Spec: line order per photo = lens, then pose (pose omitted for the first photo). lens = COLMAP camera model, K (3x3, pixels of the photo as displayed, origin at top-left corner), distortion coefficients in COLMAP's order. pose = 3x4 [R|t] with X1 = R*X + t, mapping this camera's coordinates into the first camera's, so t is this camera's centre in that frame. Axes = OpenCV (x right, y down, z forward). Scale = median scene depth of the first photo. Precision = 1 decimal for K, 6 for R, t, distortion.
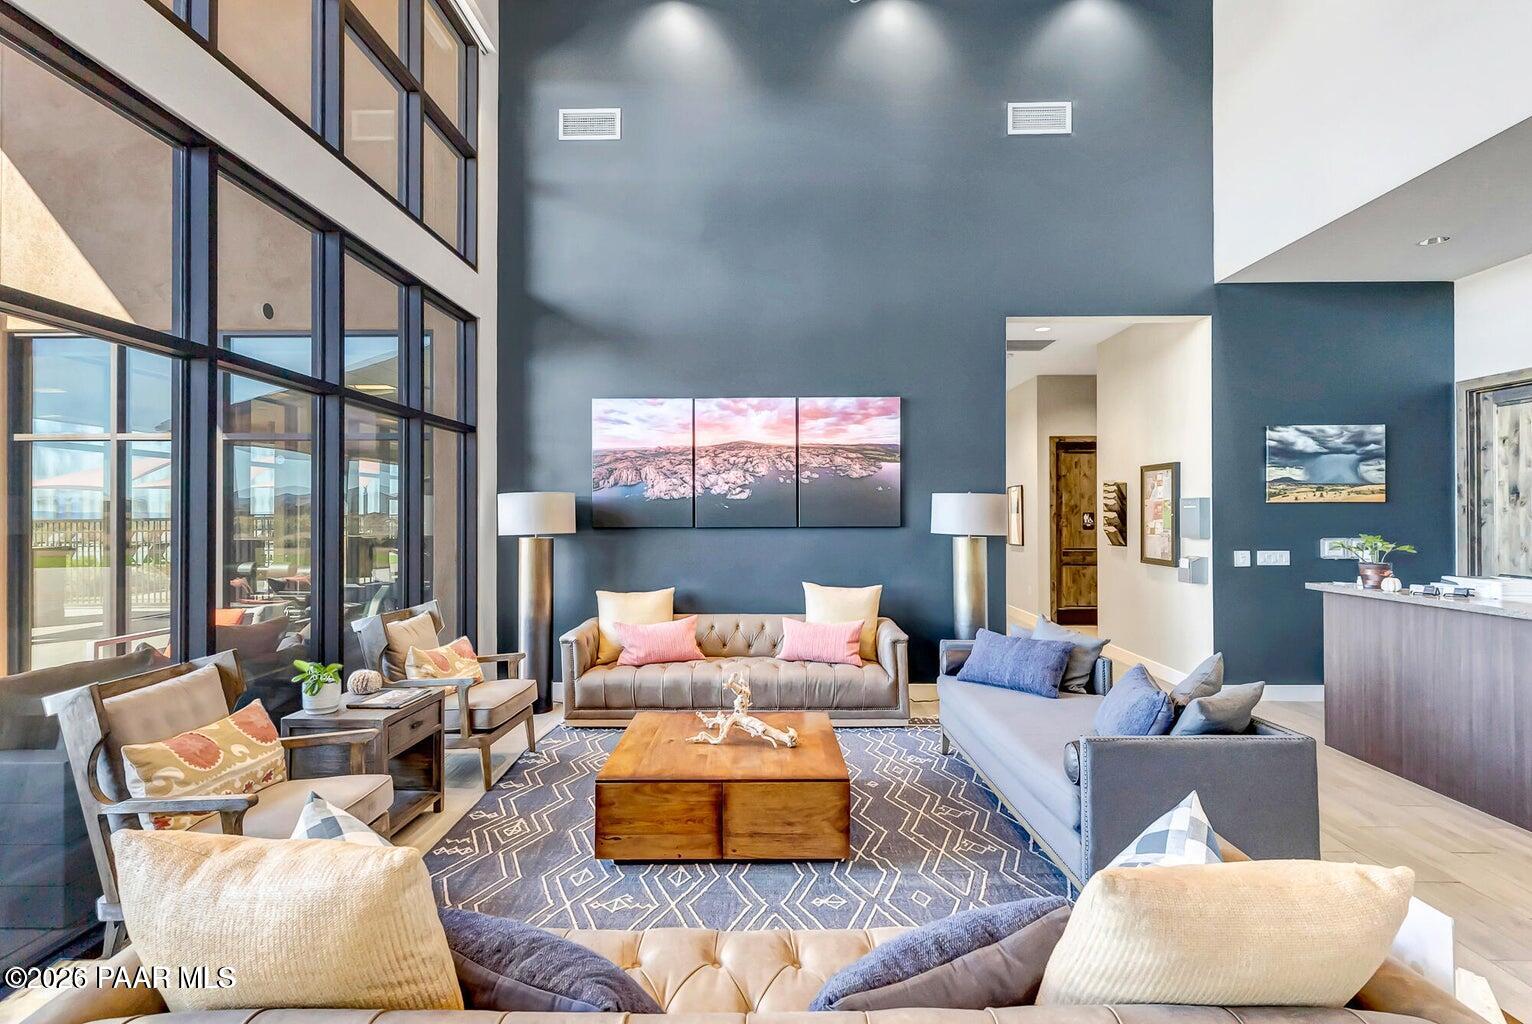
lens RADIAL K [[738.7, 0, 769.4], [0, 738.7, 504.6], [0, 0, 1]] dist [-0.004776, -0.000158]
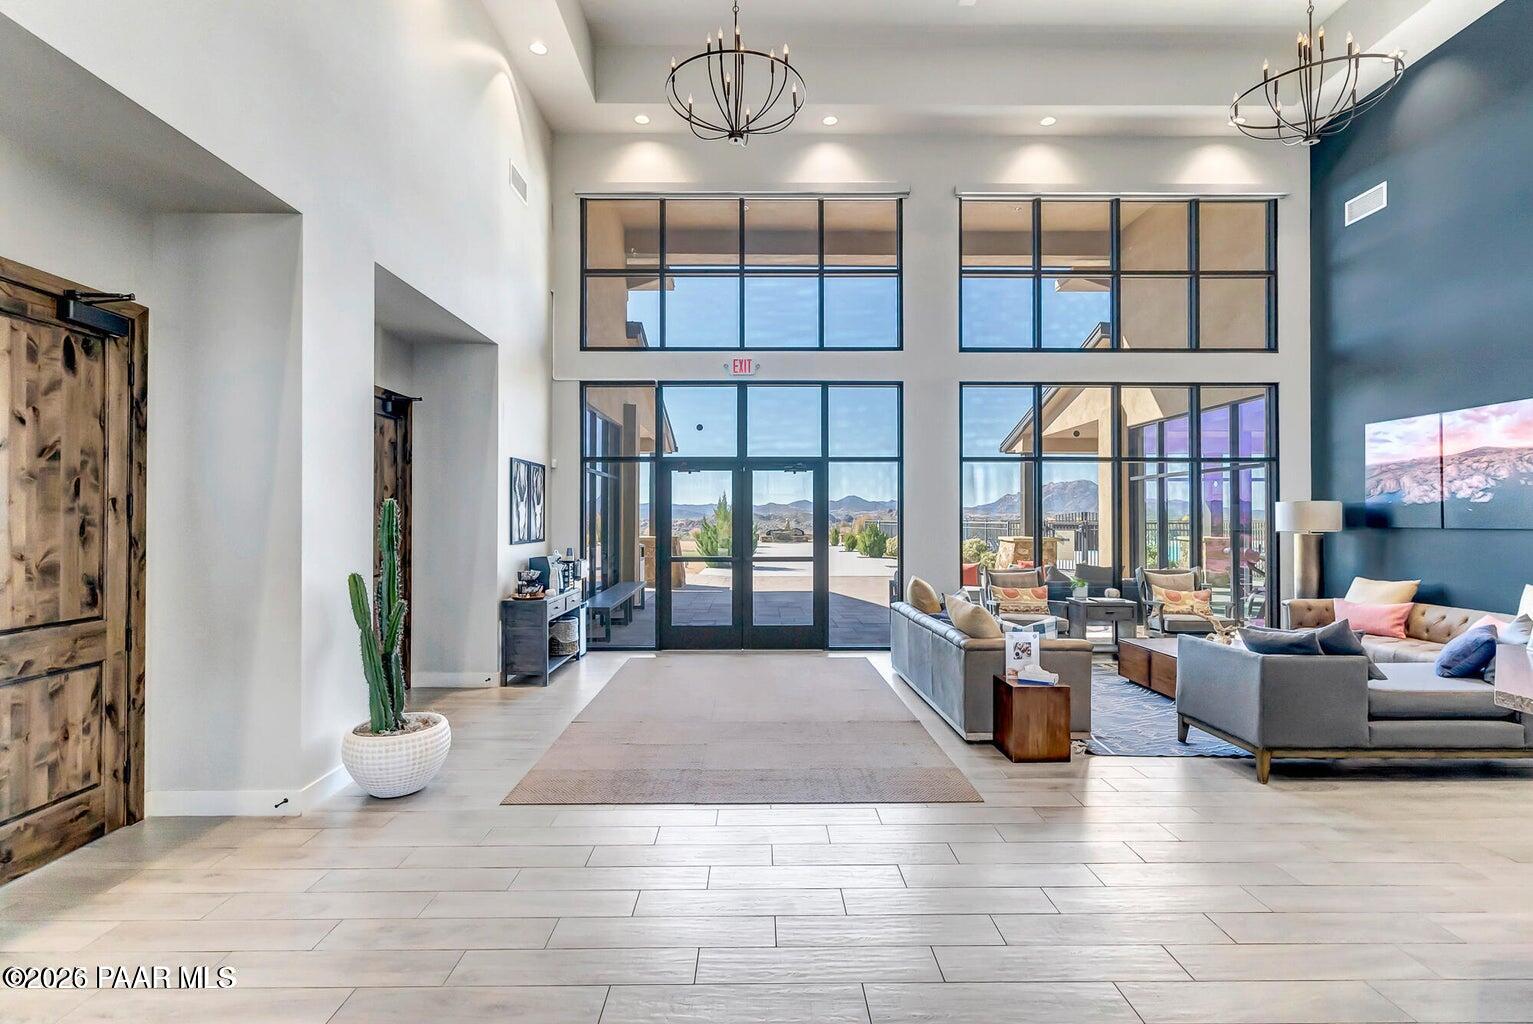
lens RADIAL K [[739.2, 0, 767.5], [0, 739.2, 511.6], [0, 0, 1]] dist [-0.004776, -0.000158]
pose [[0.002416, -0.005307, -0.999983, 1.006714], [0.016108, 0.999856, -0.005268, -0.005122], [0.999867, -0.016095, 0.002501, -0.021986]]
